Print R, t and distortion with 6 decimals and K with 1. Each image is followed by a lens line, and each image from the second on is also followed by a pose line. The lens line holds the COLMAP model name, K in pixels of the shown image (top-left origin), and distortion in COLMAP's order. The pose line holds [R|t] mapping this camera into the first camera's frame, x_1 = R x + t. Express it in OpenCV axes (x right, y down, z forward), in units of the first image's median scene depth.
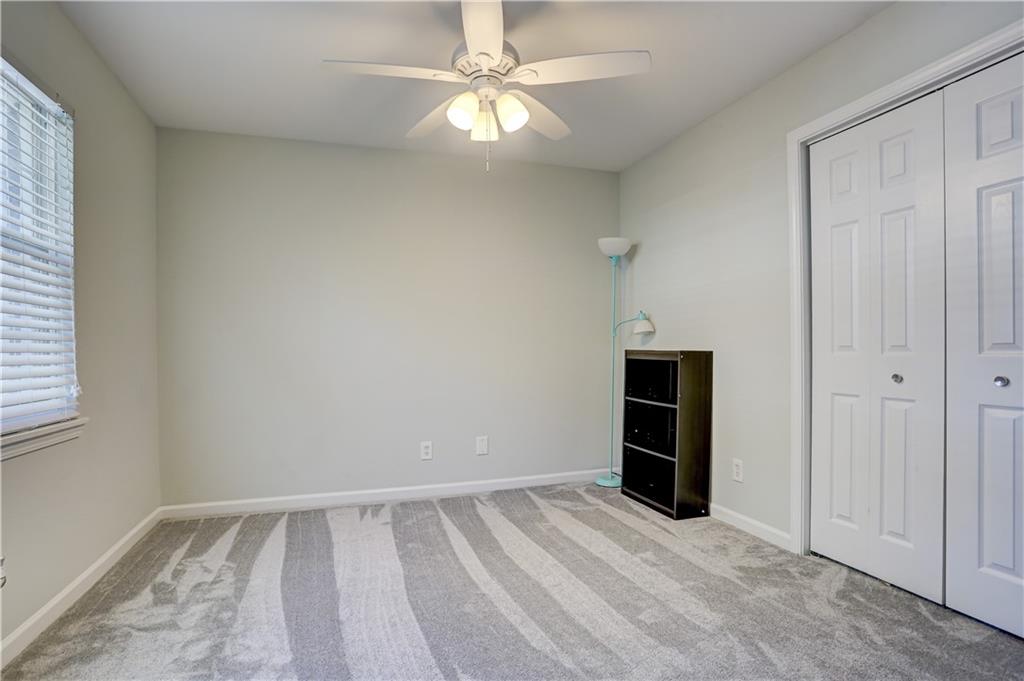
lens RADIAL K [[521.7, 0, 495.0], [0, 521.7, 341.4], [0, 0, 1]] dist [-0.077892, 0.033865]
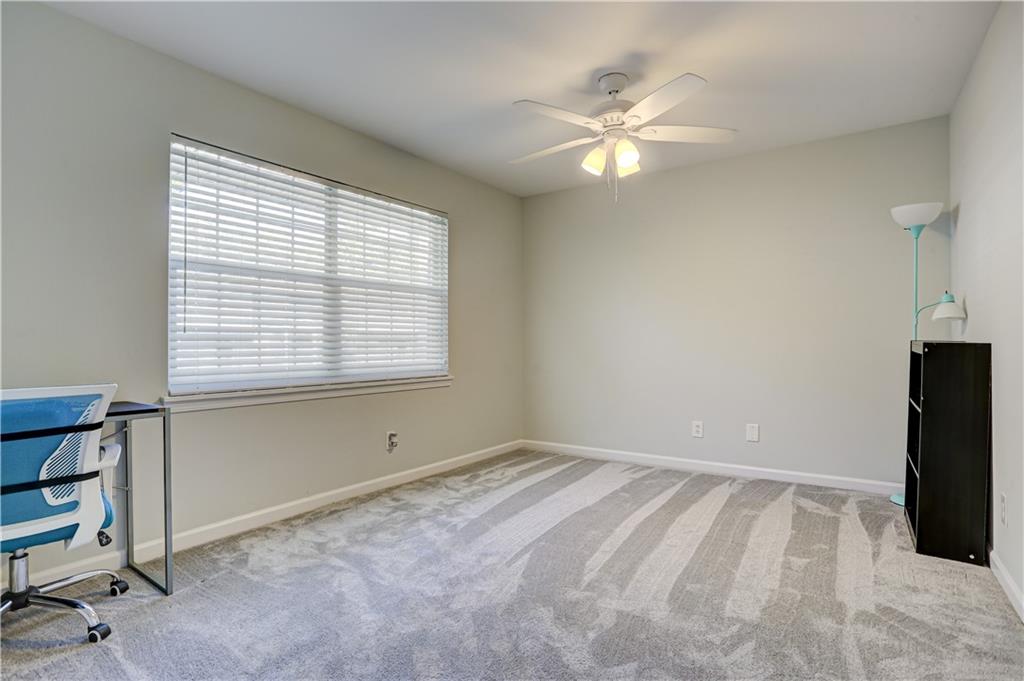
lens RADIAL K [[500.5, 0, 508.4], [0, 500.5, 341.2], [0, 0, 1]] dist [-0.072668, 0.031375]
pose [[0.596542, 0.003328, -0.802575, 0.626171], [0.014996, 0.999771, 0.015293, -0.005578], [0.802442, -0.021158, 0.596355, 0.045378]]
